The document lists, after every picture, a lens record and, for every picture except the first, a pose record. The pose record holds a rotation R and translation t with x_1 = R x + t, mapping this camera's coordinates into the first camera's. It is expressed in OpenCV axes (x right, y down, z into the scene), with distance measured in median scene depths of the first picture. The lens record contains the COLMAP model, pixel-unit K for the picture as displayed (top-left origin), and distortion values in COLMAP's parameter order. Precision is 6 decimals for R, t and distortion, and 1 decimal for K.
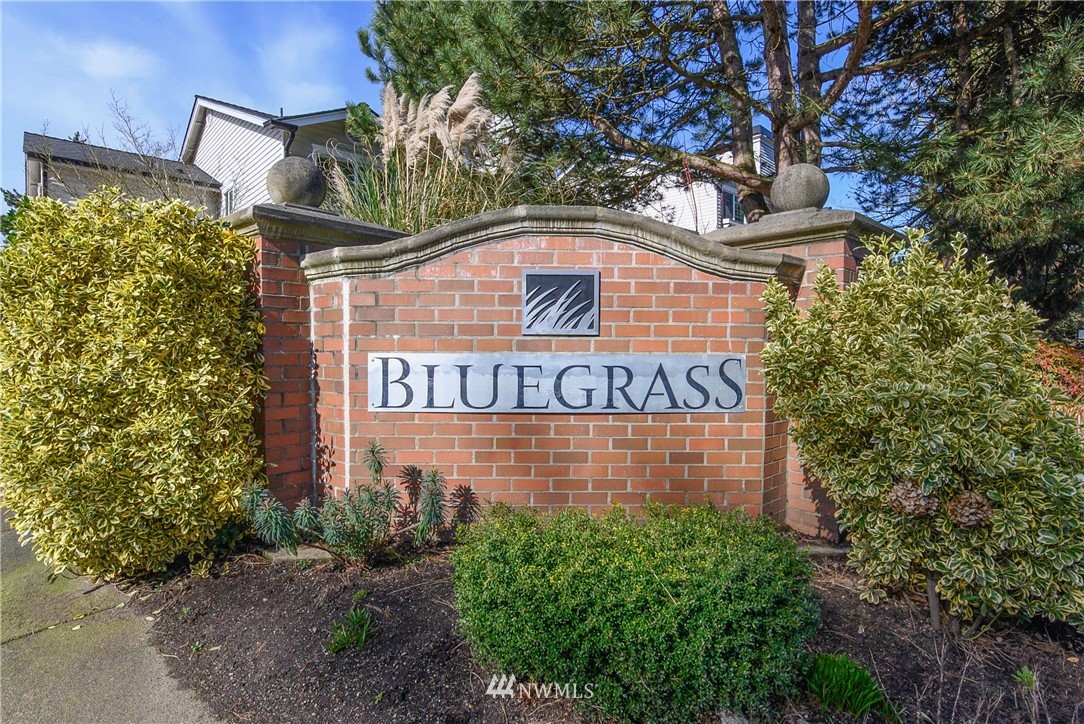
lens RADIAL K [[539.6, 0, 542.9], [0, 539.6, 355.0], [0, 0, 1]] dist [-0.026966, 0.010755]
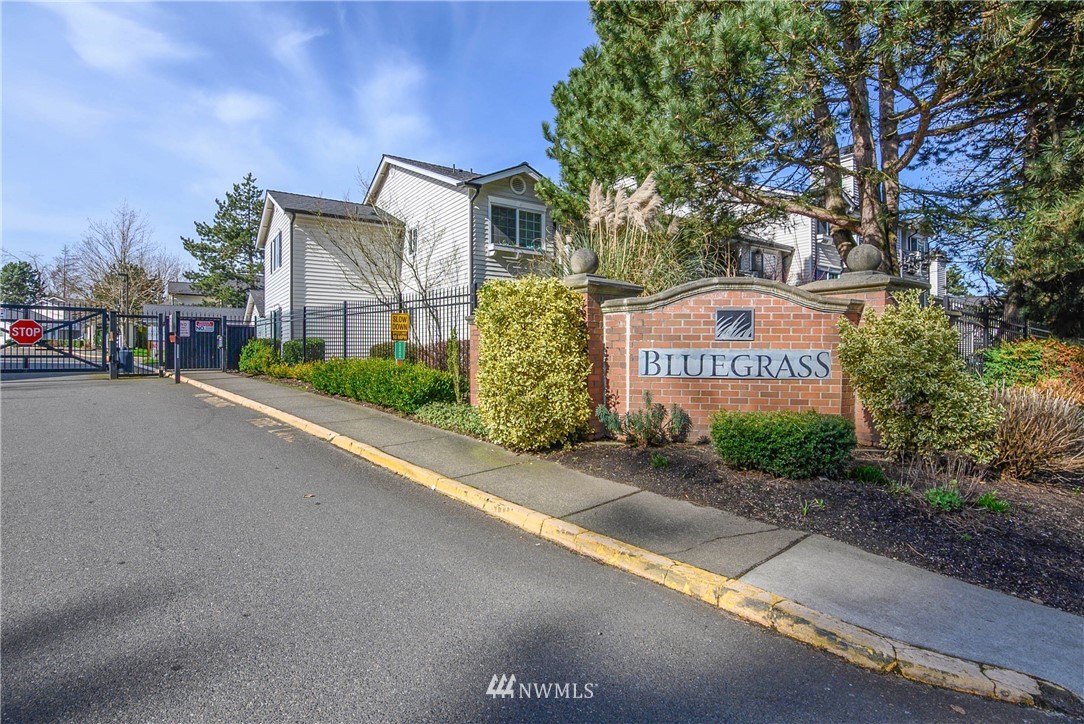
lens RADIAL K [[539.6, 0, 542.9], [0, 539.6, 355.0], [0, 0, 1]] dist [-0.026966, 0.010755]
pose [[0.989105, 0.003262, -0.147176, -0.381799], [-0.004653, 0.999948, -0.009107, 0.040967], [0.147138, 0.009693, 0.989068, -1.109286]]
